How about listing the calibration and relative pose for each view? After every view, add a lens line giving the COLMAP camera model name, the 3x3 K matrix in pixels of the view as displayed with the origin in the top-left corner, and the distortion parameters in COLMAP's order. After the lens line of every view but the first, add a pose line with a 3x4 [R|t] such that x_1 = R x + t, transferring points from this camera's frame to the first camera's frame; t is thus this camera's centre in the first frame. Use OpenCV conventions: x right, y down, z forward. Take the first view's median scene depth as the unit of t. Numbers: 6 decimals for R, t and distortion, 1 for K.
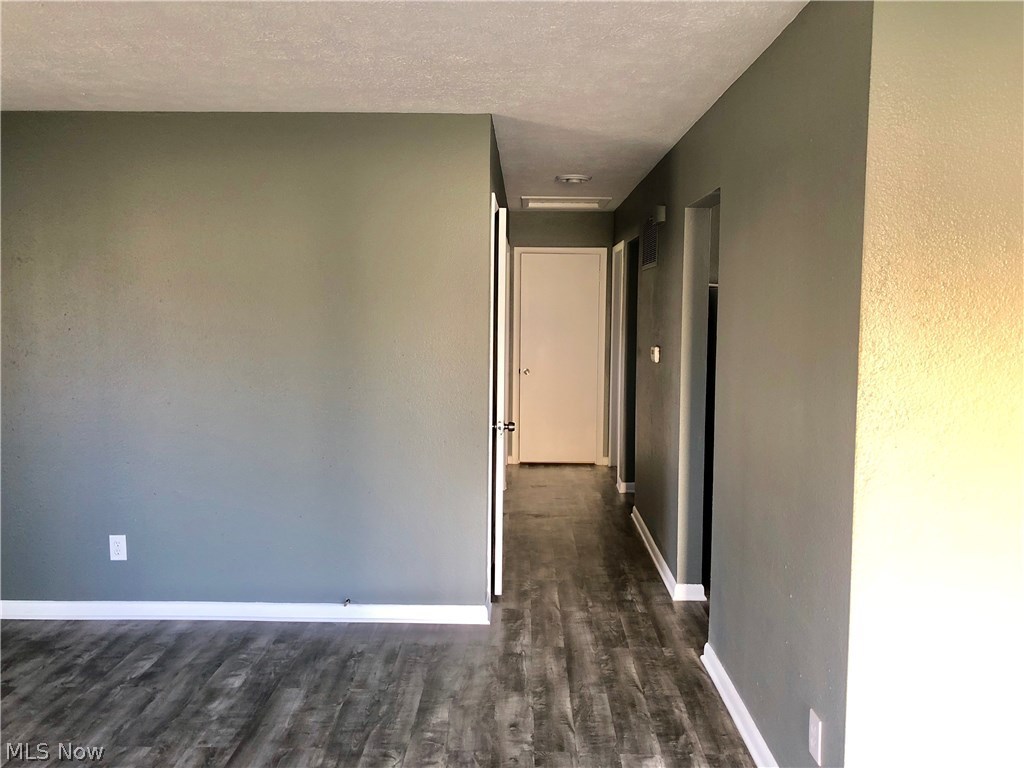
lens RADIAL K [[853.4, 0, 505.6], [0, 853.4, 372.8], [0, 0, 1]] dist [0.033782, -0.010957]
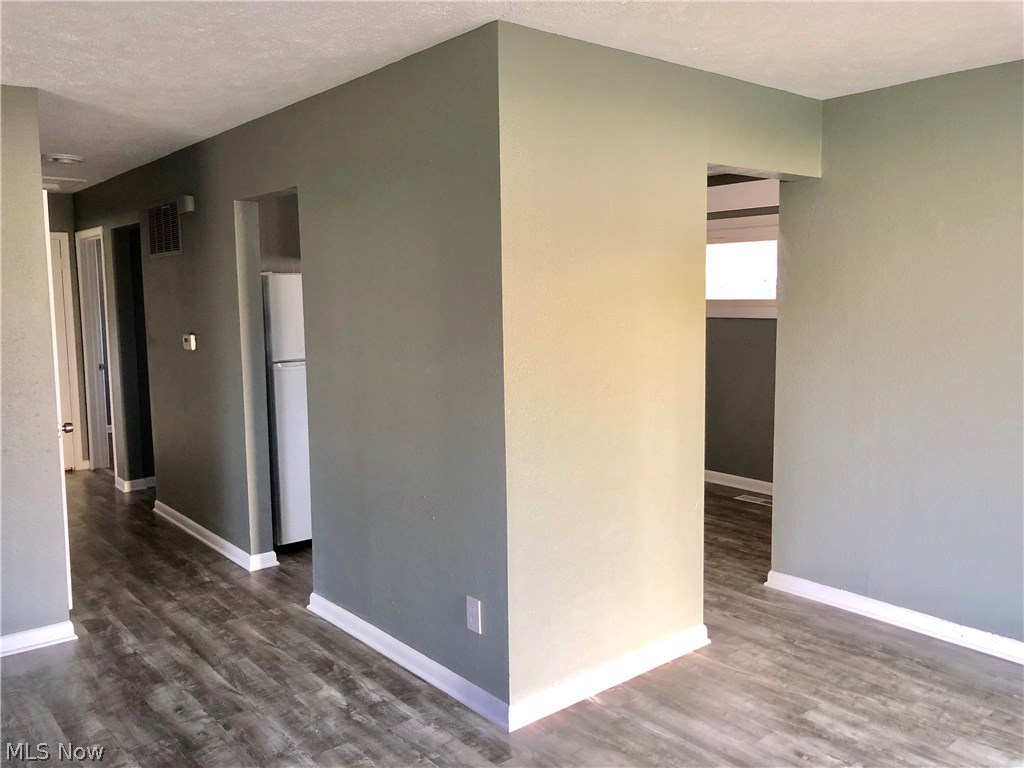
lens RADIAL K [[853.4, 0, 508.4], [0, 853.4, 382.6], [0, 0, 1]] dist [0.033782, -0.010957]
pose [[0.765048, -0.086234, 0.638174, -0.262795], [0.072024, 0.996234, 0.048275, 0.005233], [-0.639933, 0.009031, 0.768378, -0.028147]]
